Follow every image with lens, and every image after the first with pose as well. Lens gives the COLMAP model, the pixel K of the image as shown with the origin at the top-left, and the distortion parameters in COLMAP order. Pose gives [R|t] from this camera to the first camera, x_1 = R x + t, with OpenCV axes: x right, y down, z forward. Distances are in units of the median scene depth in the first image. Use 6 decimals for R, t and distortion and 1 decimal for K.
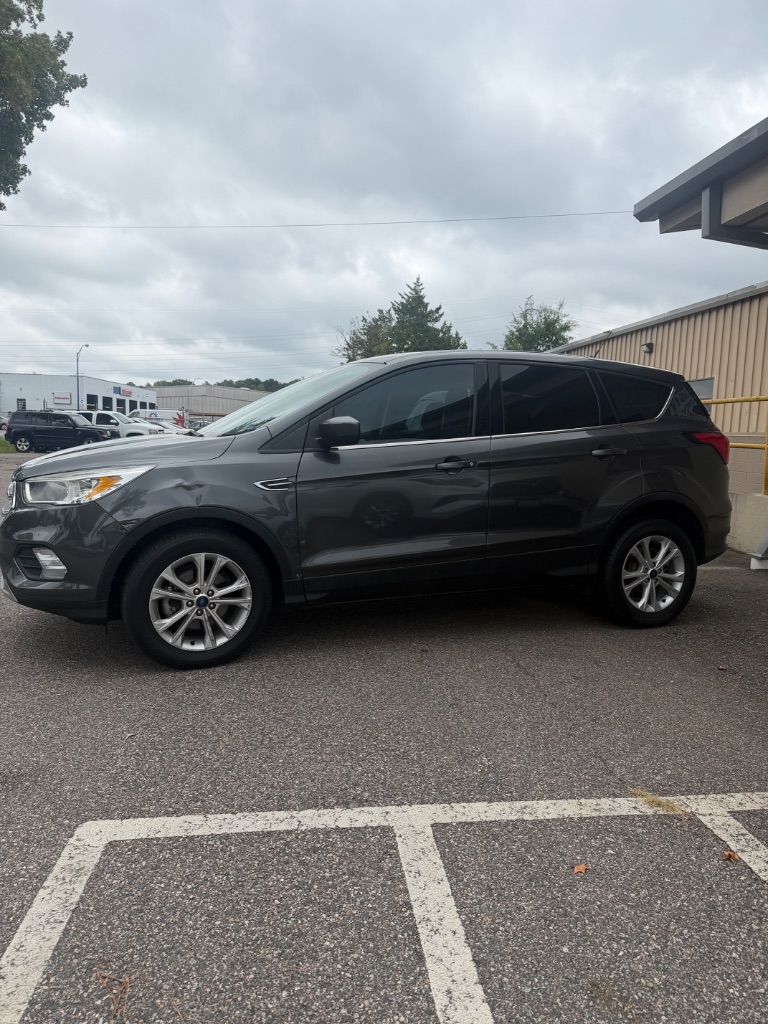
lens RADIAL K [[742.4, 0, 386.4], [0, 742.4, 516.0], [0, 0, 1]] dist [0.013973, -0.015788]
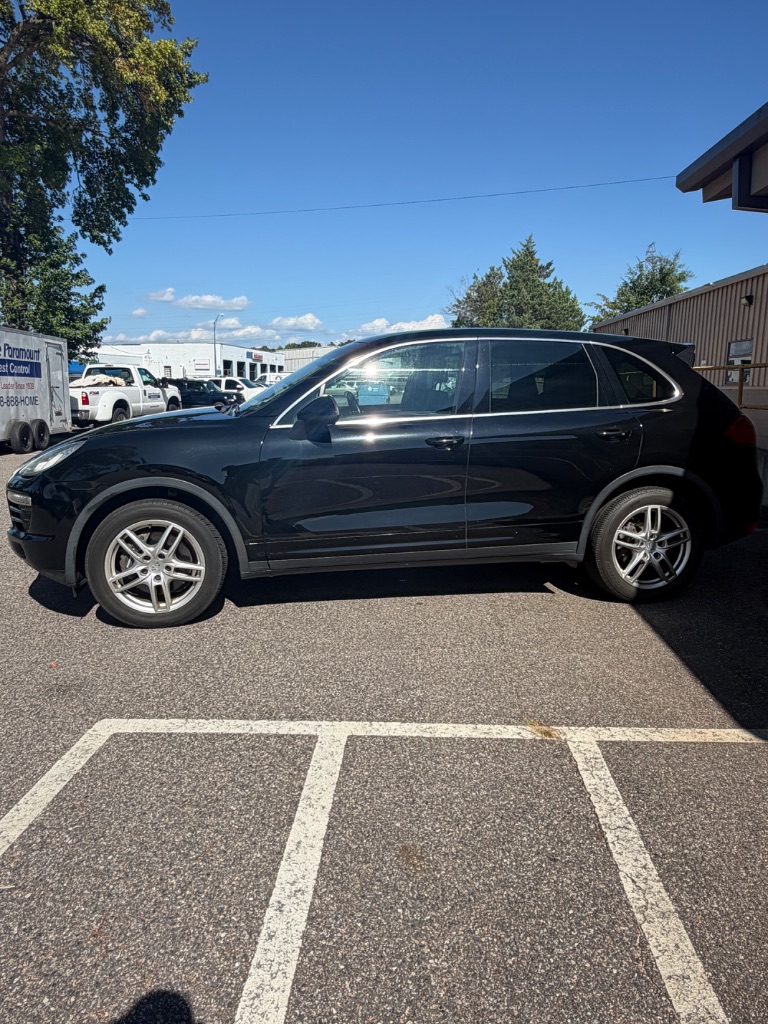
lens RADIAL K [[720.0, 0, 392.4], [0, 720.0, 507.1], [0, 0, 1]] dist [-0.000744, -0.000715]
pose [[0.985743, 0.003818, -0.168214, 0.311231], [0.005388, 0.998514, 0.054237, -0.046760], [0.168171, -0.054370, 0.984257, -0.182490]]
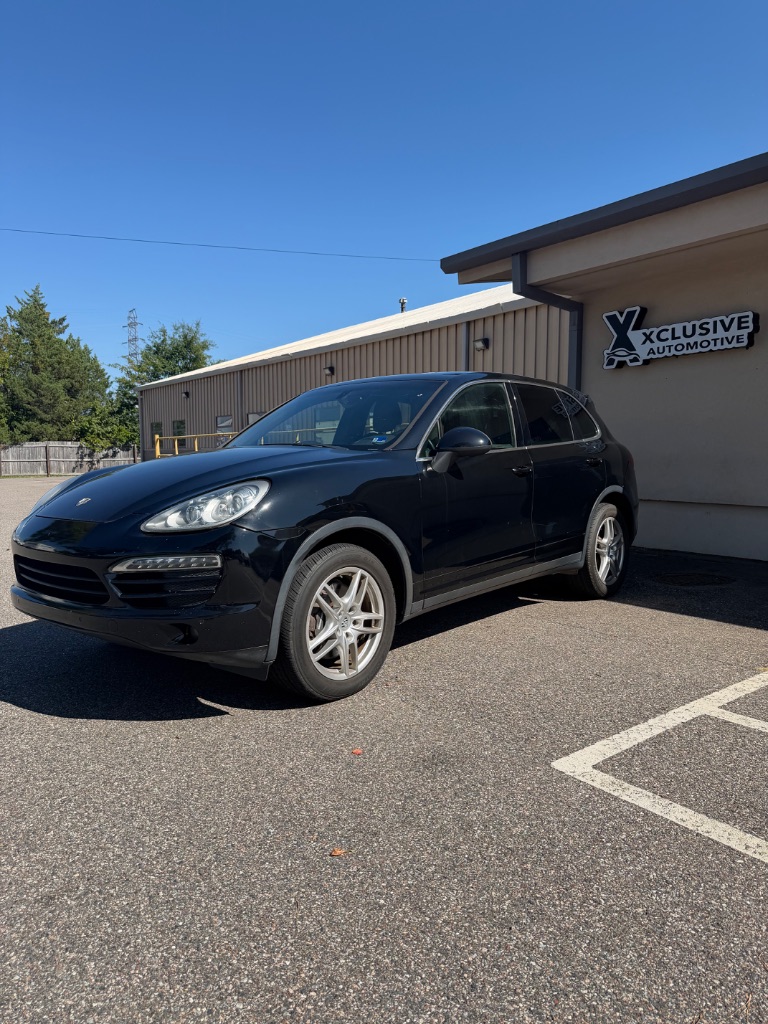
lens RADIAL K [[747.2, 0, 386.3], [0, 747.2, 514.9], [0, 0, 1]] dist [0.032743, -0.059679]
pose [[0.849032, -0.077748, 0.522589, -1.133929], [0.089486, 0.995984, 0.002793, -0.032112], [-0.520708, 0.044393, 0.852580, 0.039923]]
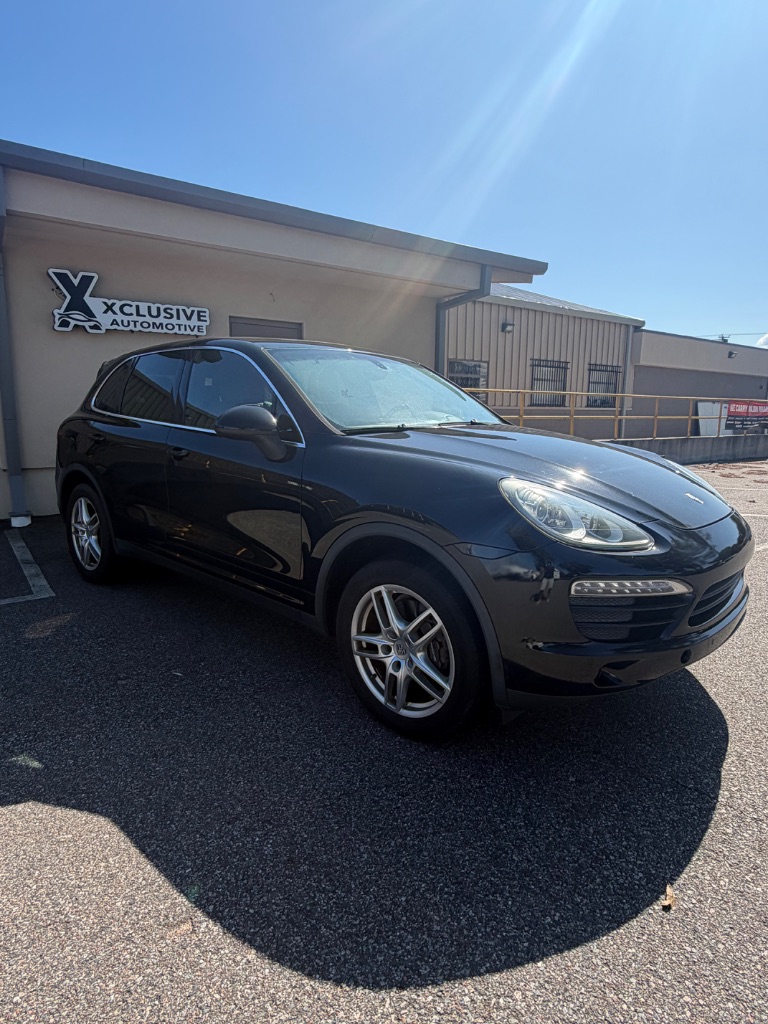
lens RADIAL K [[610.5, 0, 384.0], [0, 610.5, 512.0], [0, 0, 1]] dist [0.002782, 0.000152]
pose [[-0.510784, -0.183199, 0.839963, -1.491199], [0.063756, 0.966269, 0.249517, -0.387589], [-0.857342, 0.181002, -0.481875, 2.480282]]
